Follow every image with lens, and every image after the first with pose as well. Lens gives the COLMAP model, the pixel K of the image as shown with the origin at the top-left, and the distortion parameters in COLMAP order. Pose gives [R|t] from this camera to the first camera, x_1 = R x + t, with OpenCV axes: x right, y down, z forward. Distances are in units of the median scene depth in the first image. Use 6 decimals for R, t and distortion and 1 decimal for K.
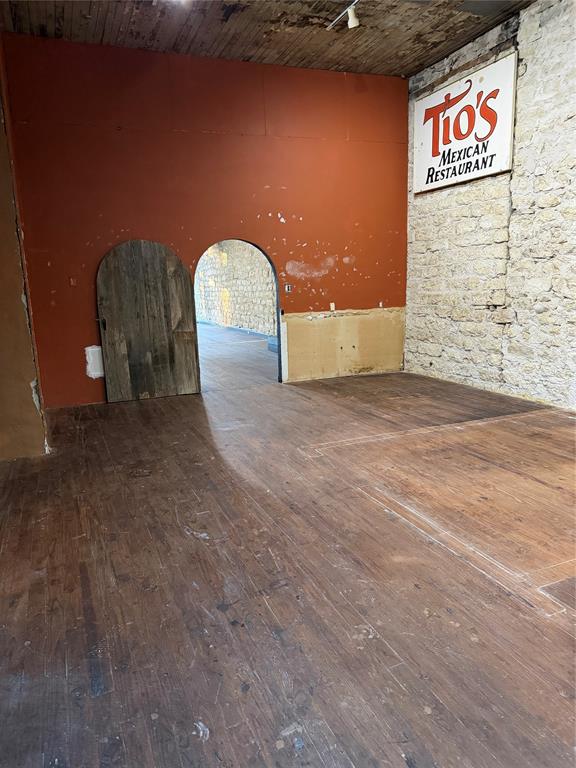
lens RADIAL K [[545.7, 0, 289.7], [0, 545.7, 386.7], [0, 0, 1]] dist [0.035922, -0.042155]
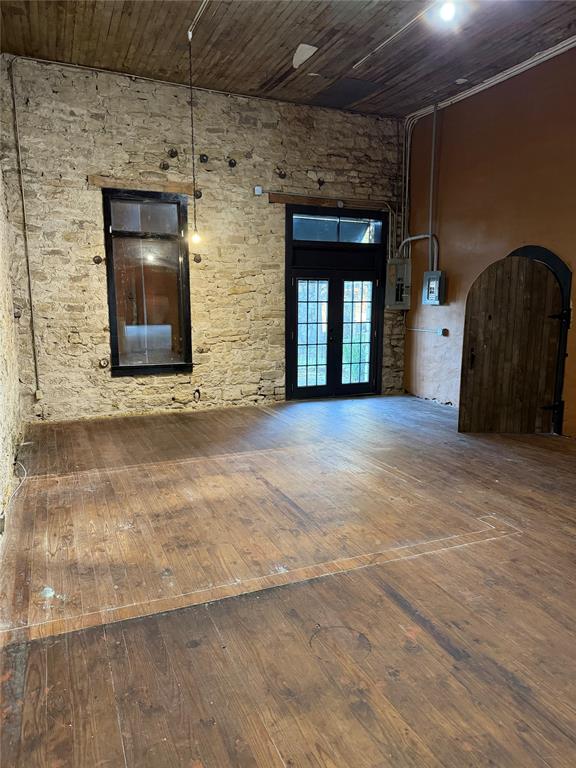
lens RADIAL K [[545.7, 0, 286.2], [0, 545.7, 383.3], [0, 0, 1]] dist [0.035922, -0.042155]
pose [[-0.999250, 0.038688, 0.001715, 0.331348], [0.036975, 0.939941, 0.339327, -0.348430], [0.011516, 0.339136, -0.940667, 1.662244]]
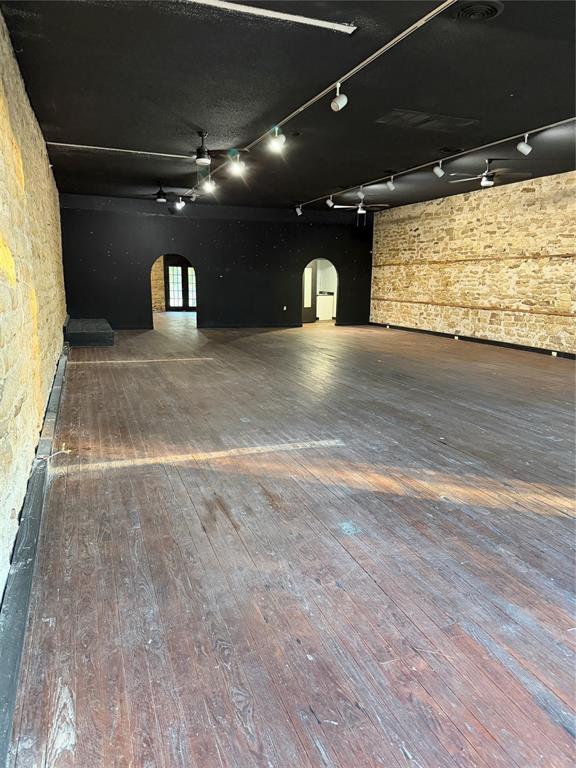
lens RADIAL K [[545.7, 0, 286.9], [0, 545.7, 384.1], [0, 0, 1]] dist [0.035922, -0.042155]
pose [[-0.999256, 0.015452, 0.035345, -0.416140], [0.027672, 0.925519, 0.377689, -0.679285], [-0.026877, 0.378386, -0.925258, 3.509394]]
